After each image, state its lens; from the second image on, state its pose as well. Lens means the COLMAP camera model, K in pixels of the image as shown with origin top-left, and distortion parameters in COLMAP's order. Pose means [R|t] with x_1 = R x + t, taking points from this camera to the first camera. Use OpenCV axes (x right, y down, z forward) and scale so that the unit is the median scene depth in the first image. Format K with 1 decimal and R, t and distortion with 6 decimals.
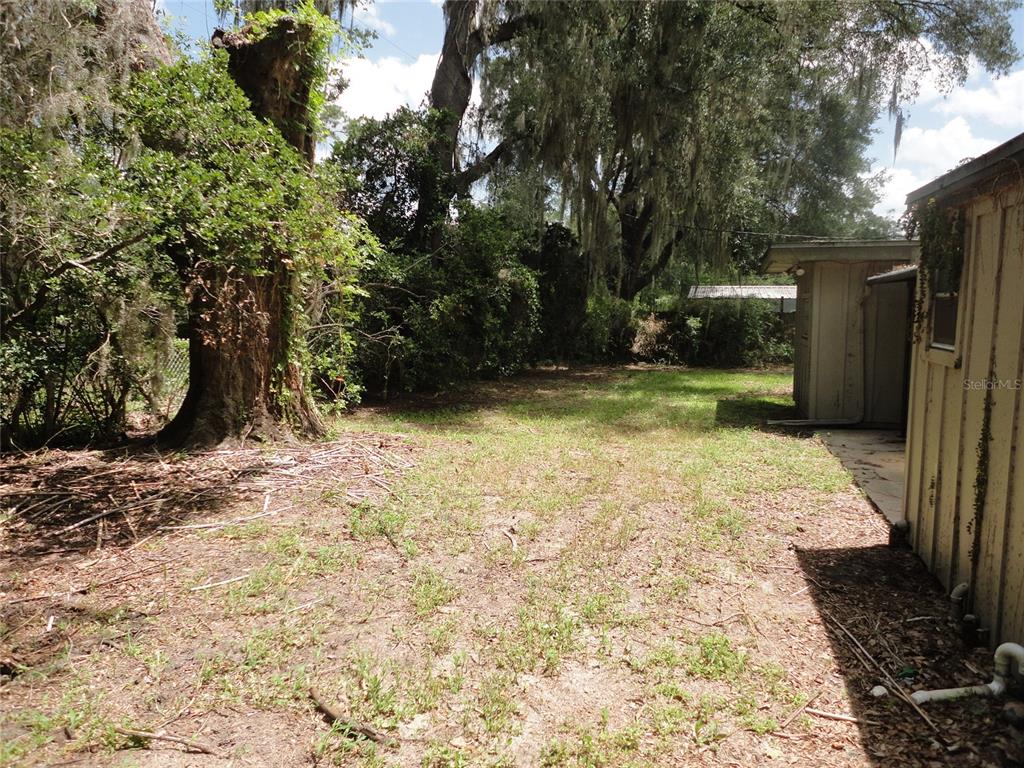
lens RADIAL K [[748.6, 0, 511.3], [0, 748.6, 385.8], [0, 0, 1]] dist [0.002476, 0.000202]
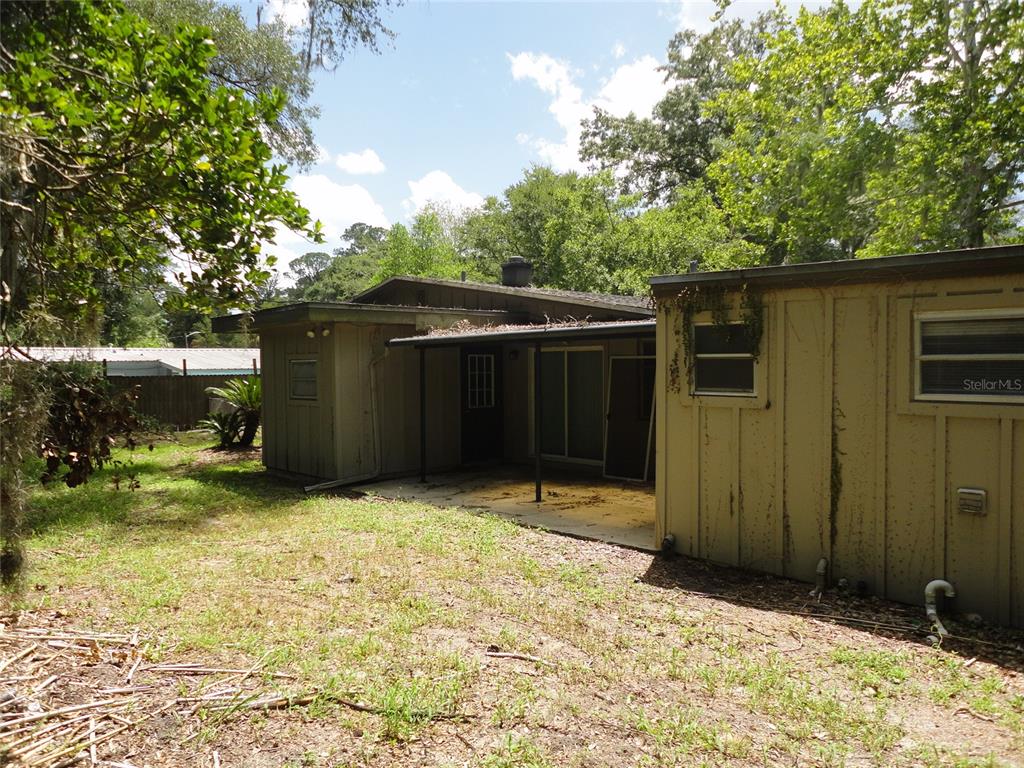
lens RADIAL K [[748.6, 0, 511.8], [0, 748.6, 383.2], [0, 0, 1]] dist [0.002476, 0.000202]
pose [[0.487678, -0.025812, 0.872642, -0.392396], [0.100832, 0.994539, -0.026932, -0.037029], [-0.867181, 0.101124, 0.487617, 0.340518]]
